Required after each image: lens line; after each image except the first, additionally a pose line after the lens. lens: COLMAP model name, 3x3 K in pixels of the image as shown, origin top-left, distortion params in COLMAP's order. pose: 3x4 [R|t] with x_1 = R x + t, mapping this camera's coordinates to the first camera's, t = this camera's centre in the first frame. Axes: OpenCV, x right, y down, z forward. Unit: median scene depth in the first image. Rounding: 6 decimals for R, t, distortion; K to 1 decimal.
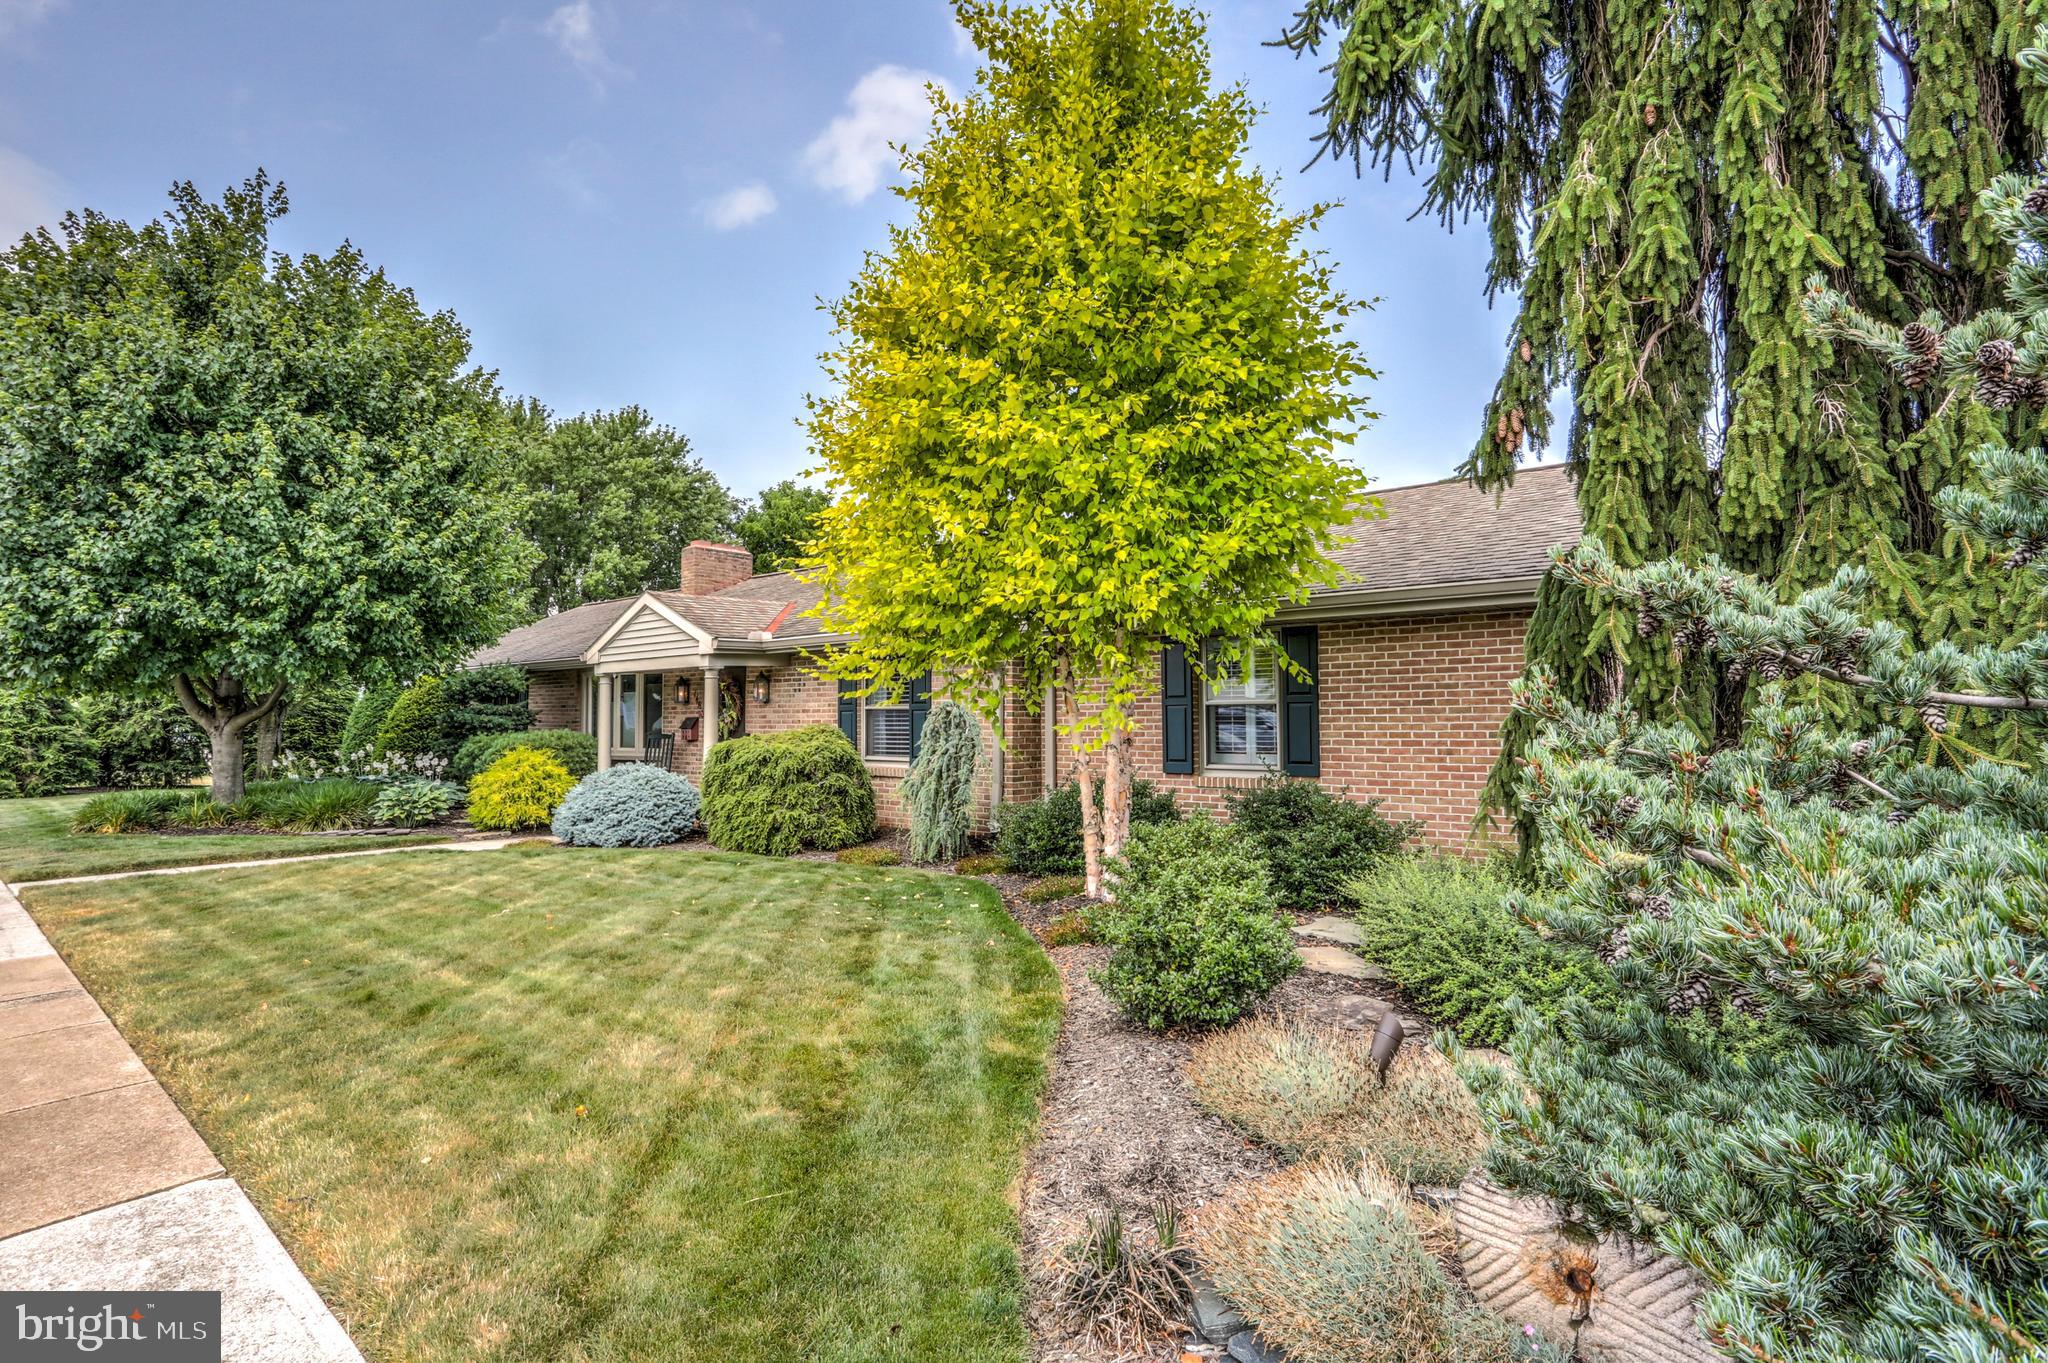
lens RADIAL K [[993.5, 0, 1023.4], [0, 993.5, 674.7], [0, 0, 1]] dist [-0.075038, 0.028029]
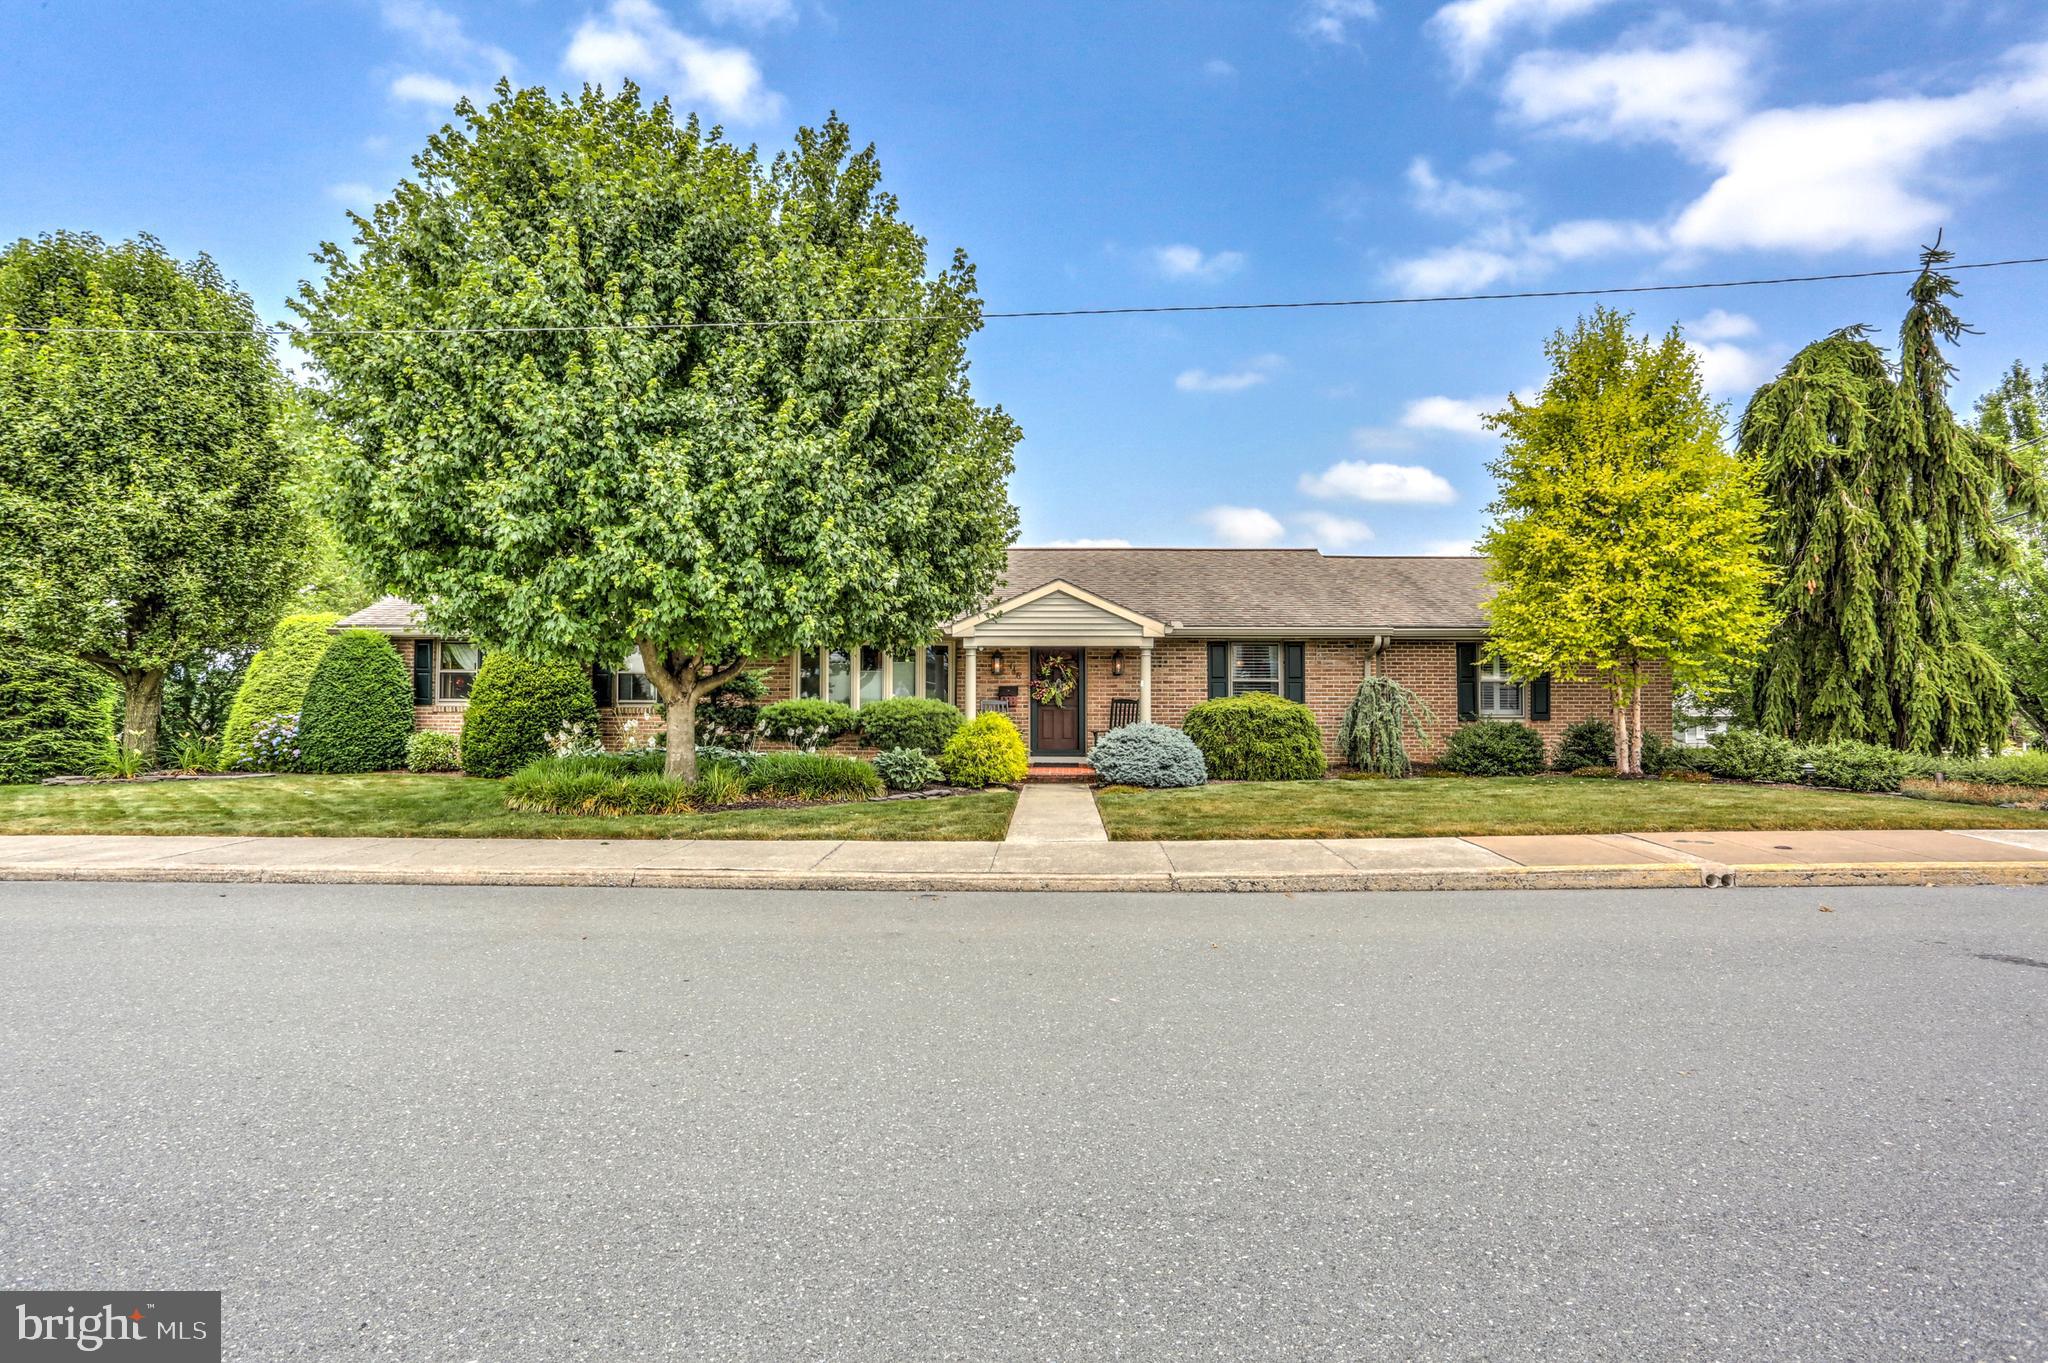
lens RADIAL K [[993.5, 0, 1023.4], [0, 993.5, 674.7], [0, 0, 1]] dist [-0.075038, 0.028029]
pose [[0.775630, 0.018791, 0.630908, -1.819559], [-0.035231, 0.999287, 0.013550, 0.023027], [-0.630204, -0.032737, 0.775739, 0.142490]]
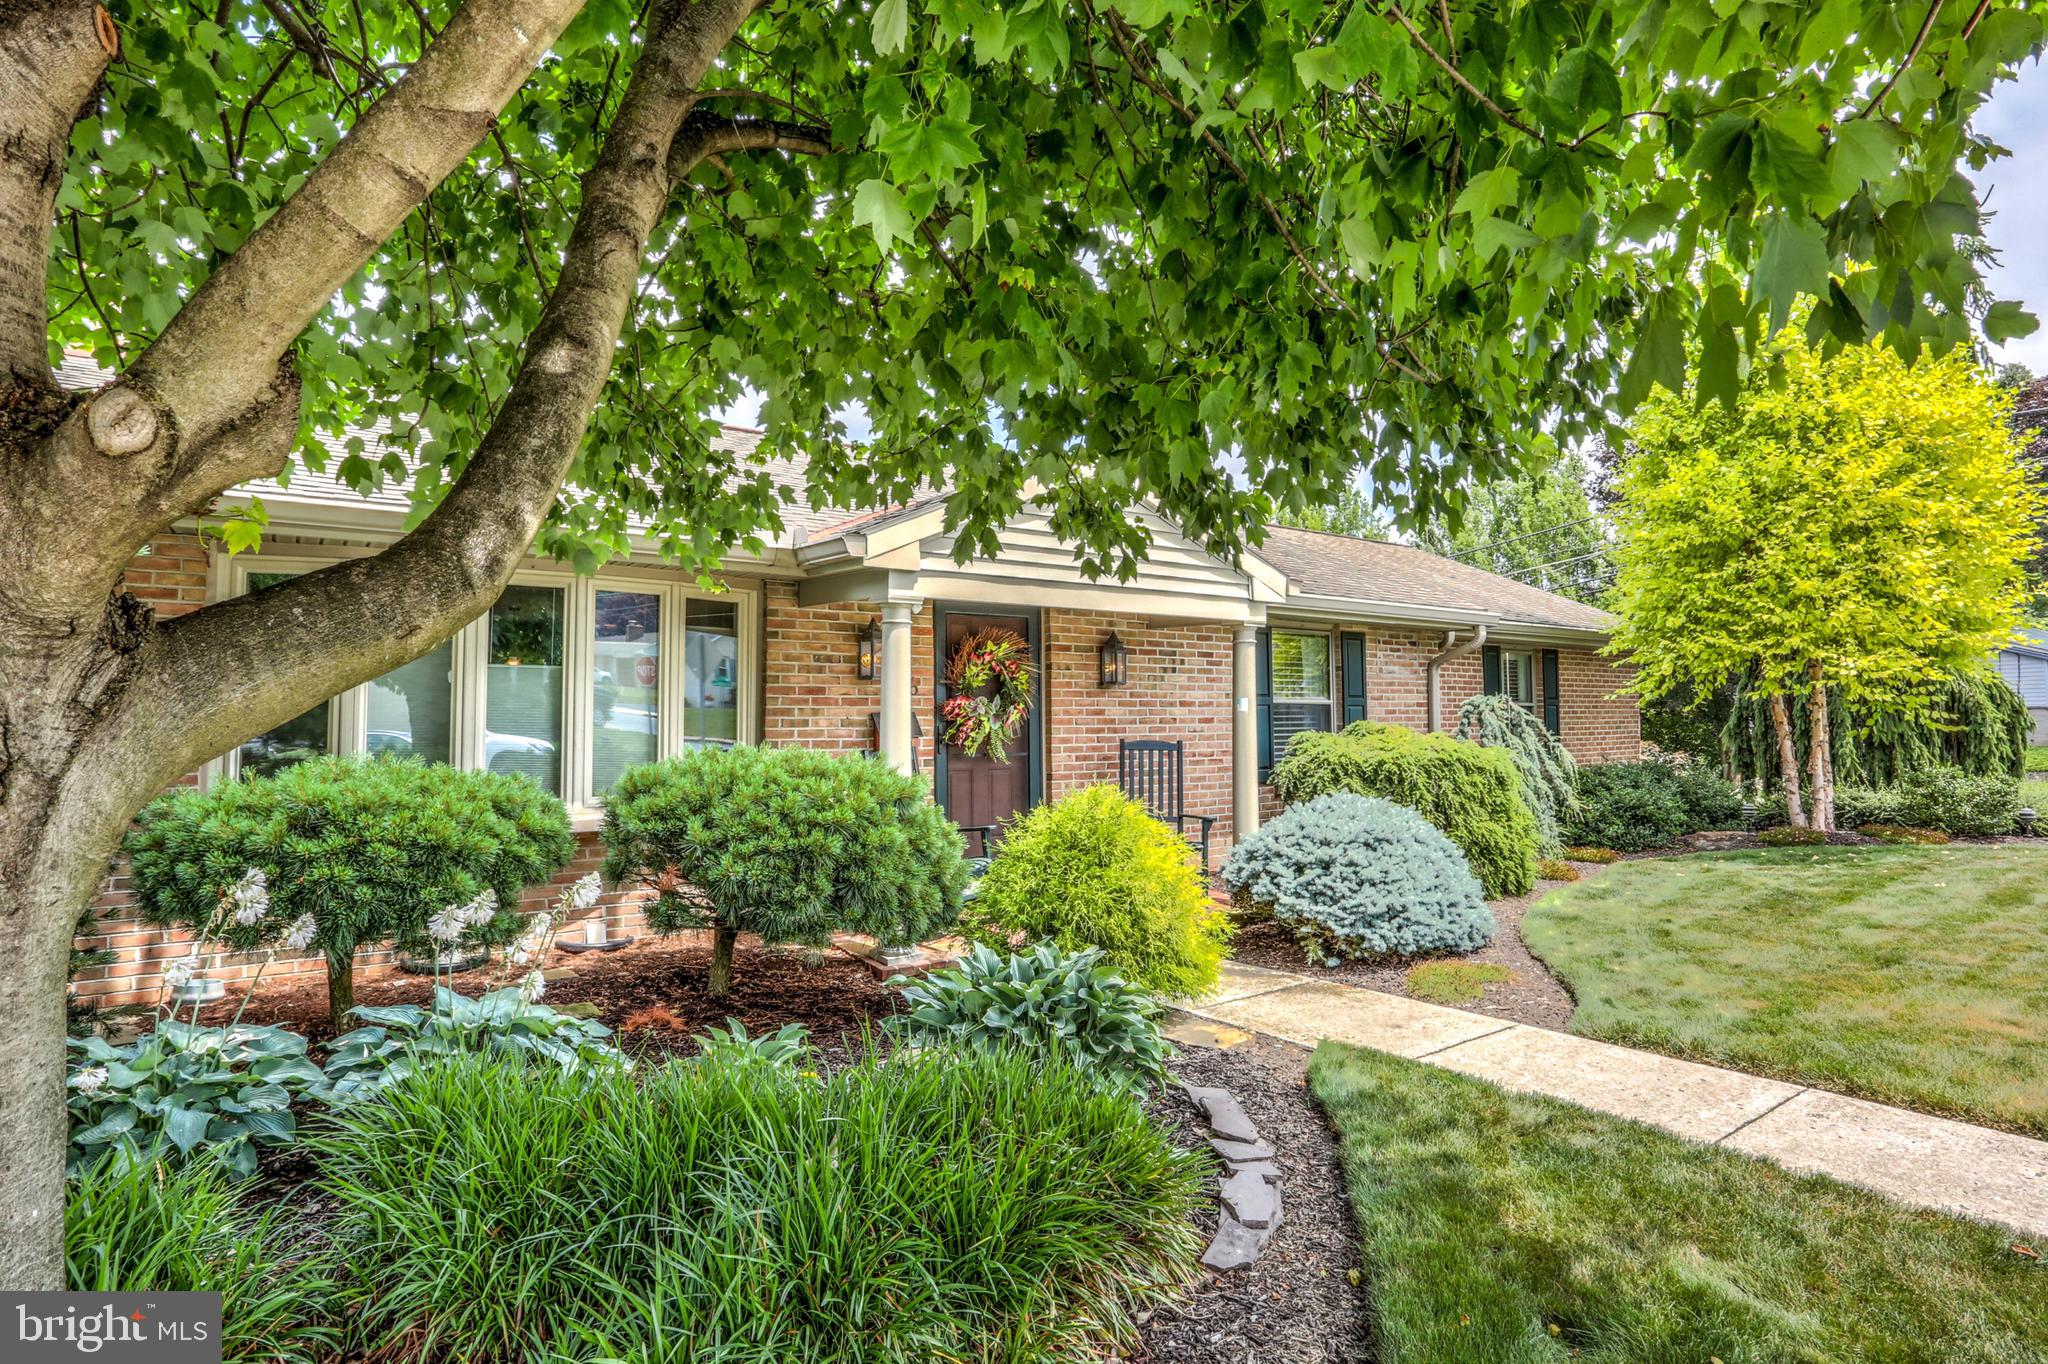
lens RADIAL K [[1076.0, 0, 1045.7], [0, 1076.0, 683.5], [0, 0, 1]] dist [-0.087603, -0.000360]
pose [[0.225811, 0.041723, 0.973277, -1.384089], [-0.037848, 0.998704, -0.034031, 0.075716], [-0.973436, -0.029152, 0.227098, 1.406306]]
